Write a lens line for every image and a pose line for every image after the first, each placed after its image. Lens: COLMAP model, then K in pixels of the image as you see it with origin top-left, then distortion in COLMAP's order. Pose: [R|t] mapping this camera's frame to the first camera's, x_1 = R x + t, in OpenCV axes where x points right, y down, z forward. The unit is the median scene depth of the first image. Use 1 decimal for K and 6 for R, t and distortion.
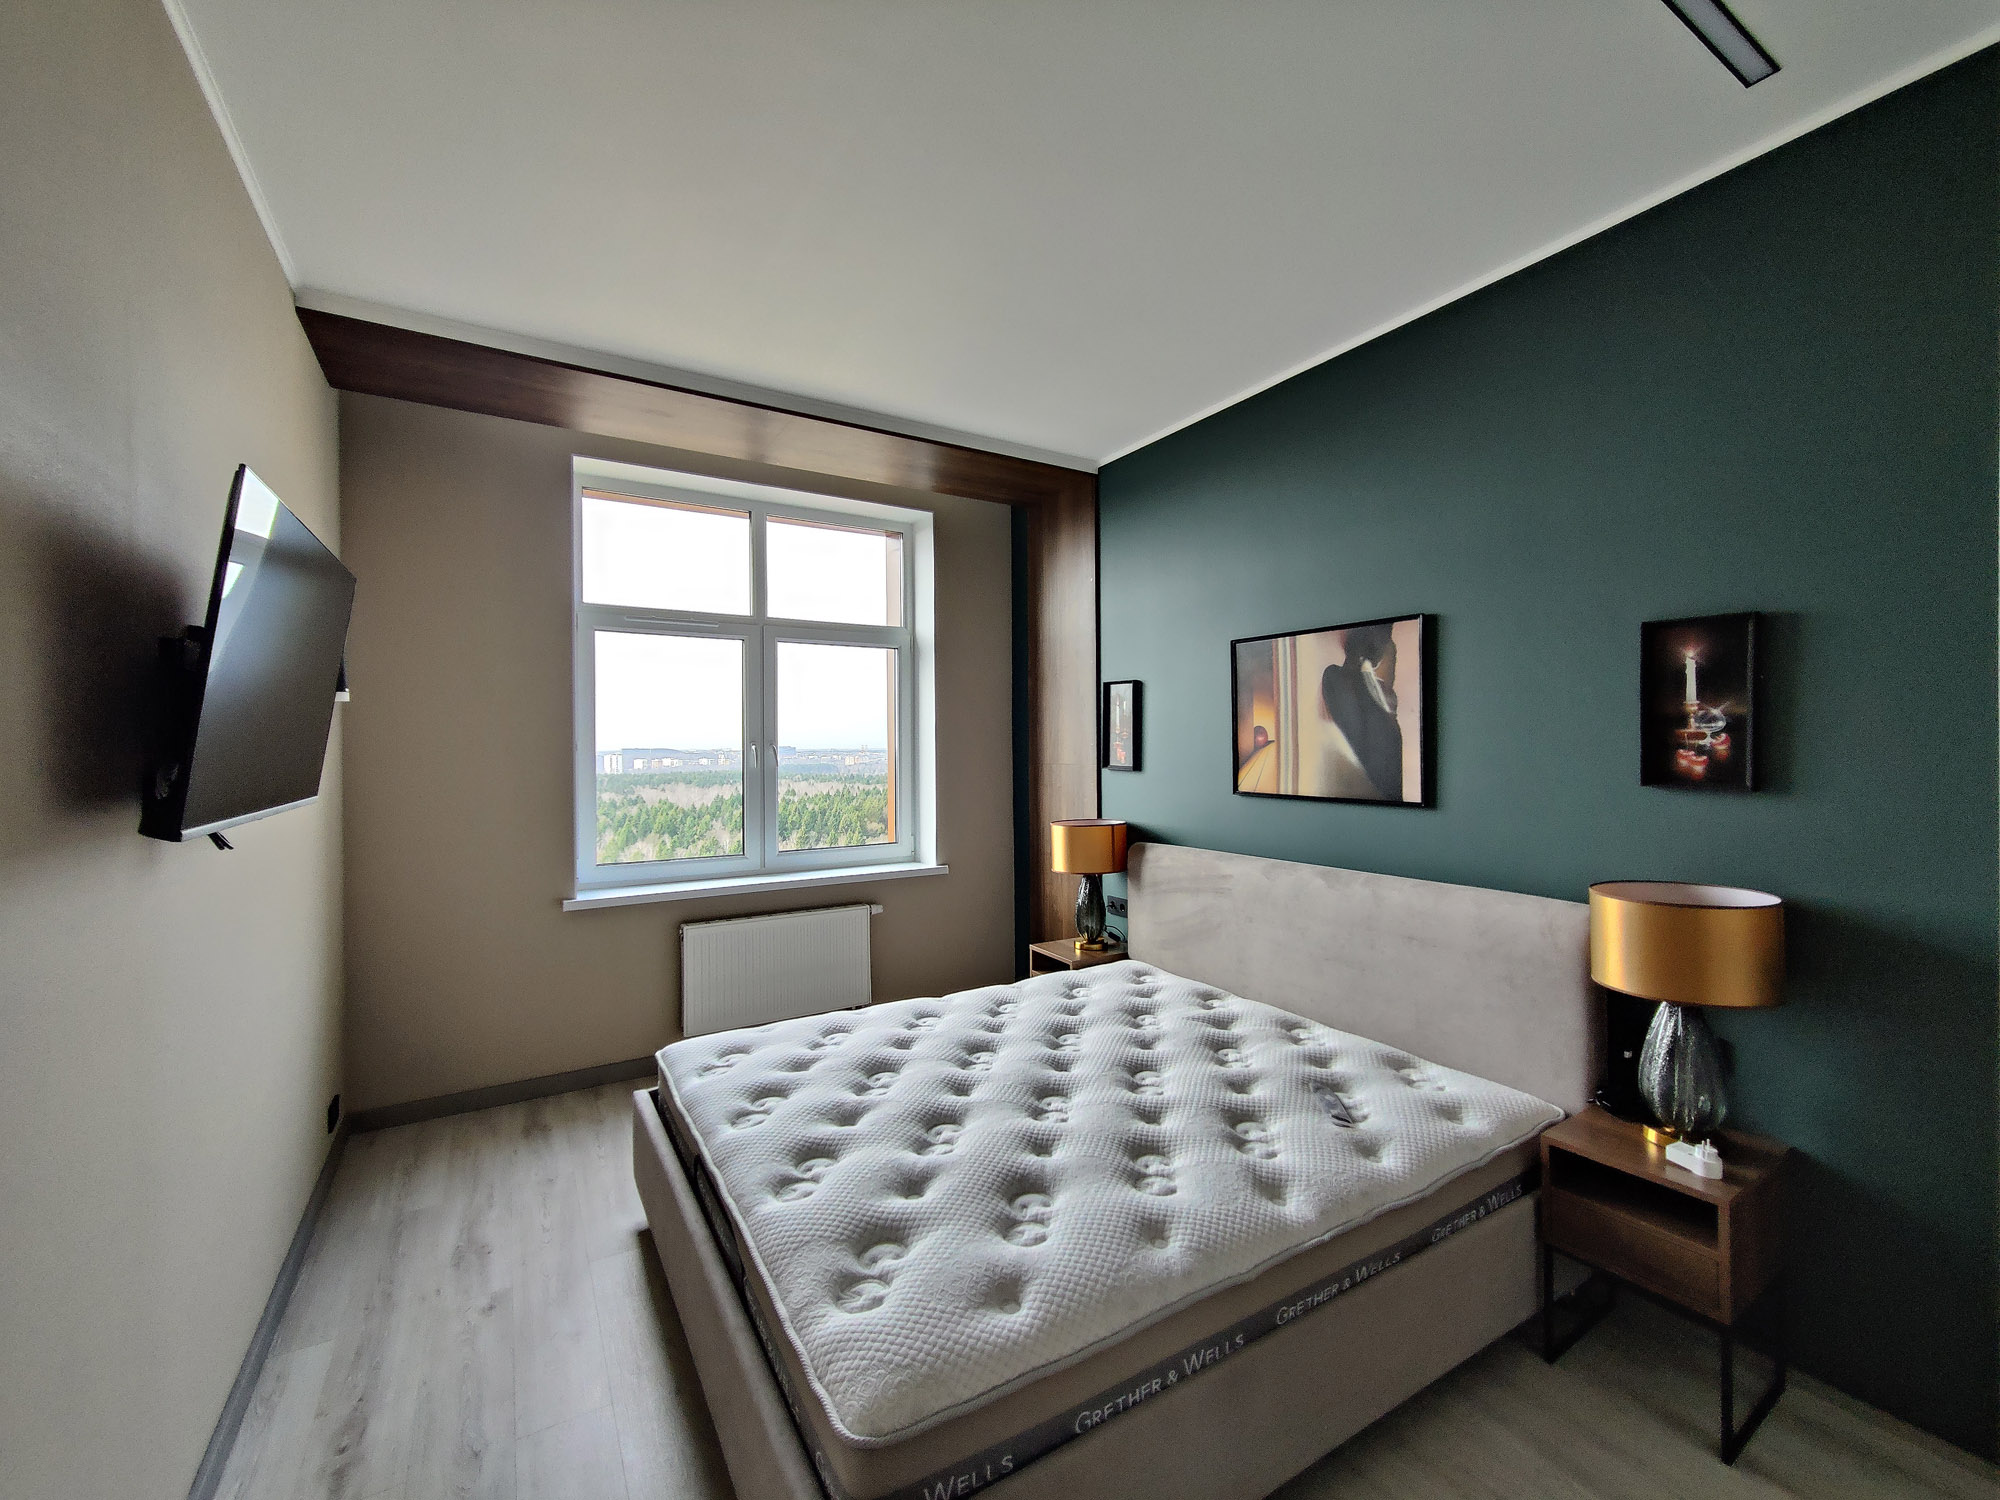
lens RADIAL K [[825.9, 0, 992.0], [0, 825.9, 743.7], [0, 0, 1]] dist [0.008093, -0.000849]
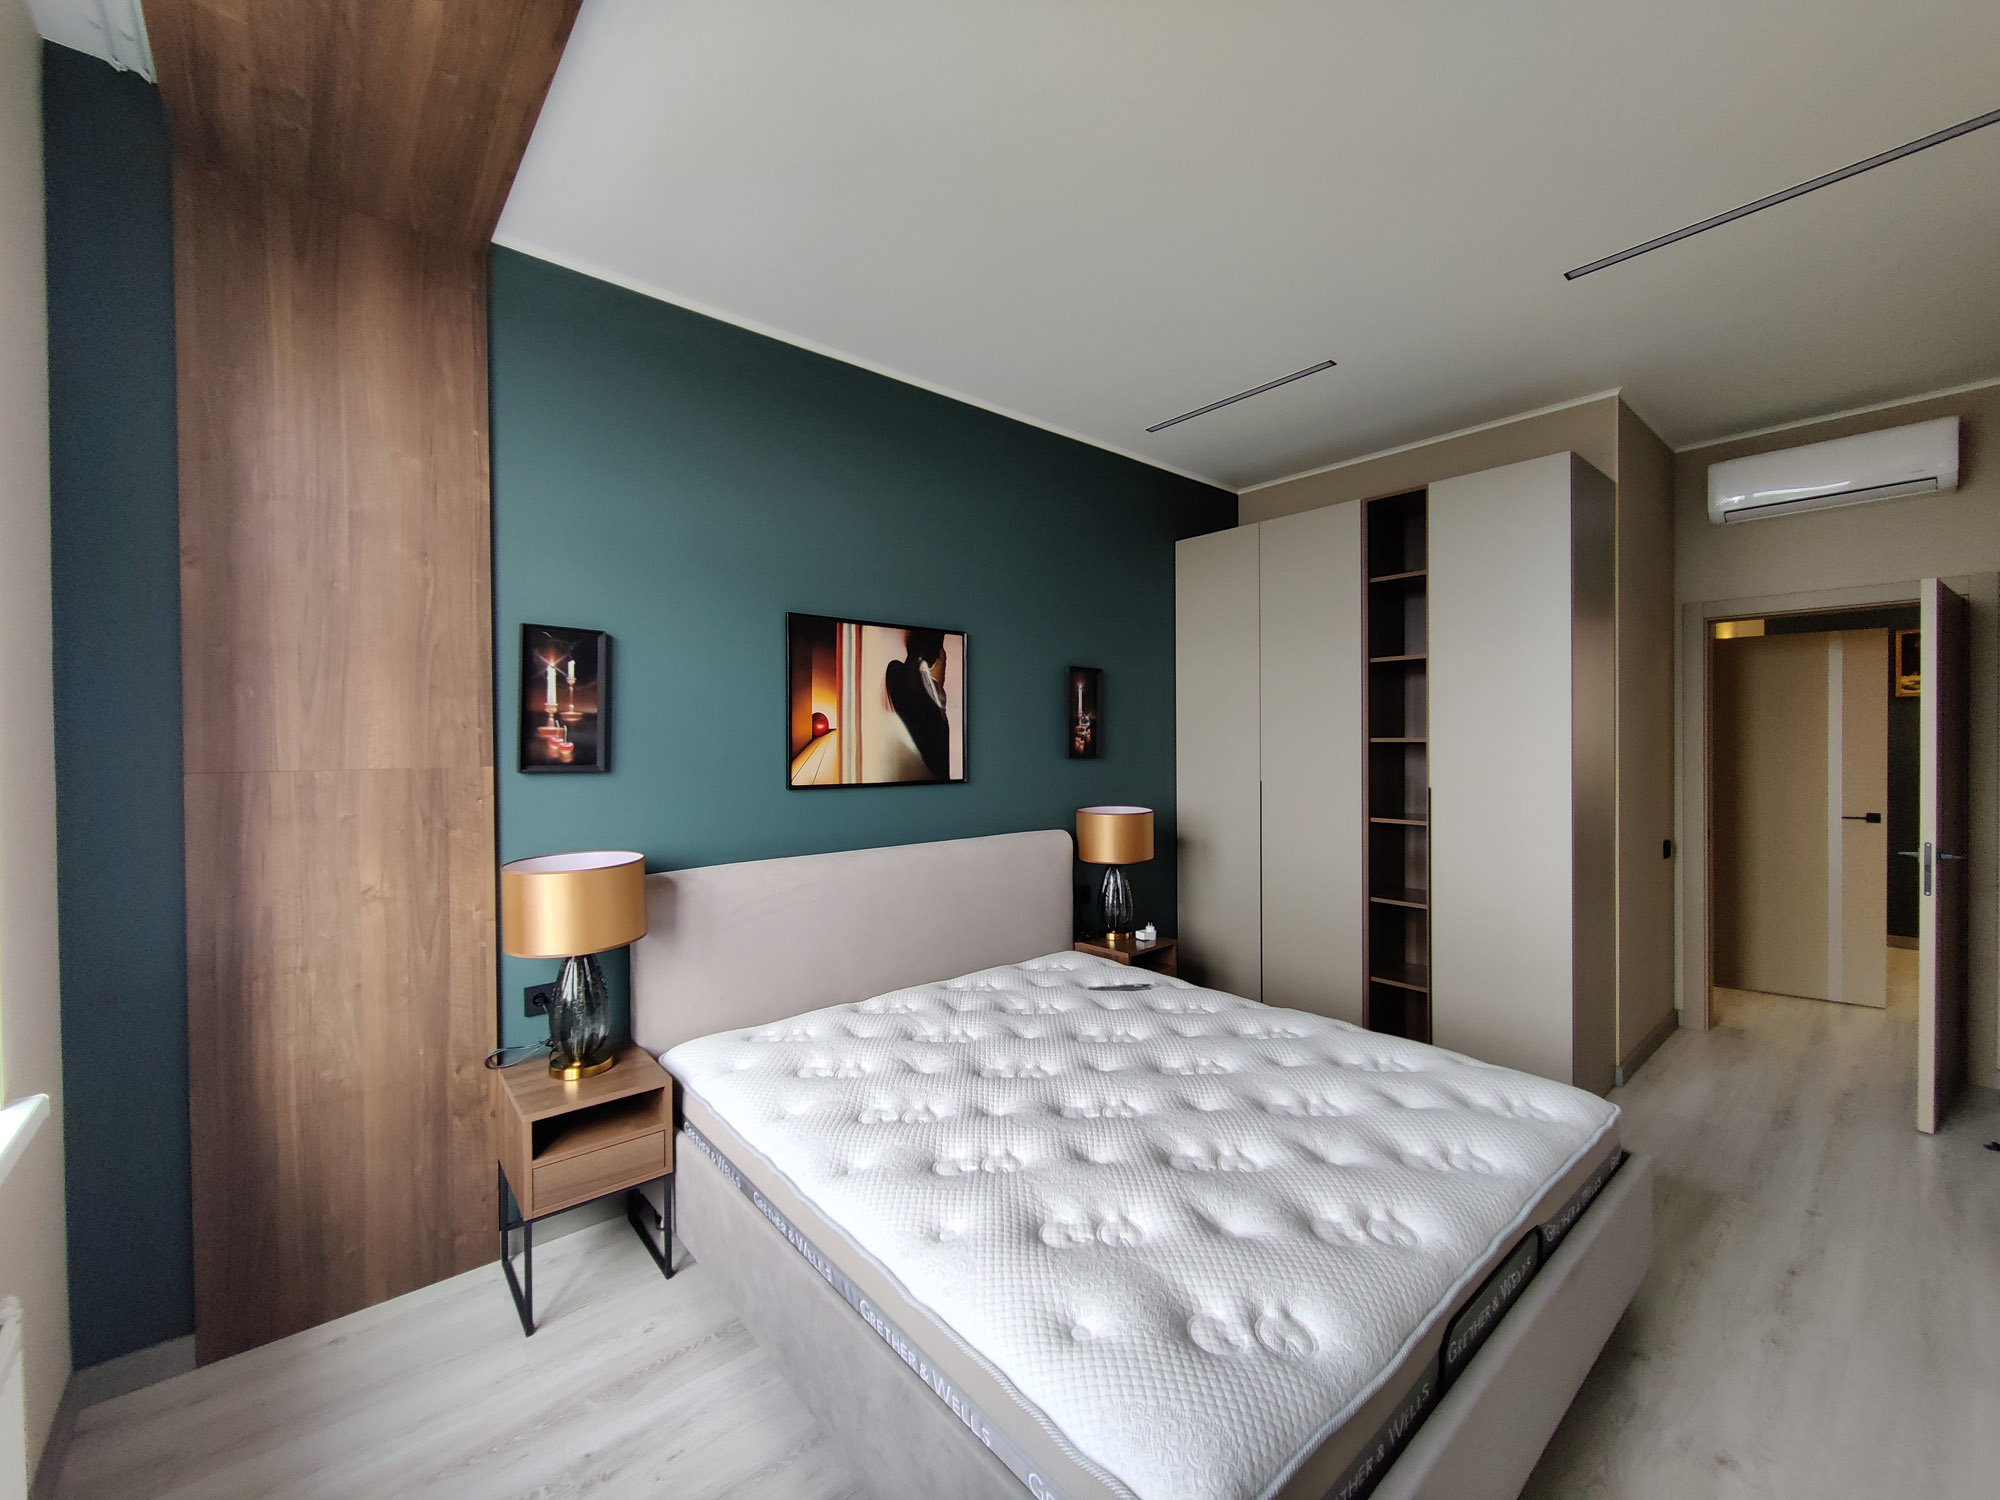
lens RADIAL K [[825.9, 0, 997.0], [0, 825.9, 749.9], [0, 0, 1]] dist [0.008093, -0.000849]
pose [[-0.168011, -0.002614, 0.985782, -0.683156], [0.005880, 0.999976, 0.003653, 0.019764], [-0.985768, 0.006411, -0.167992, 1.054732]]
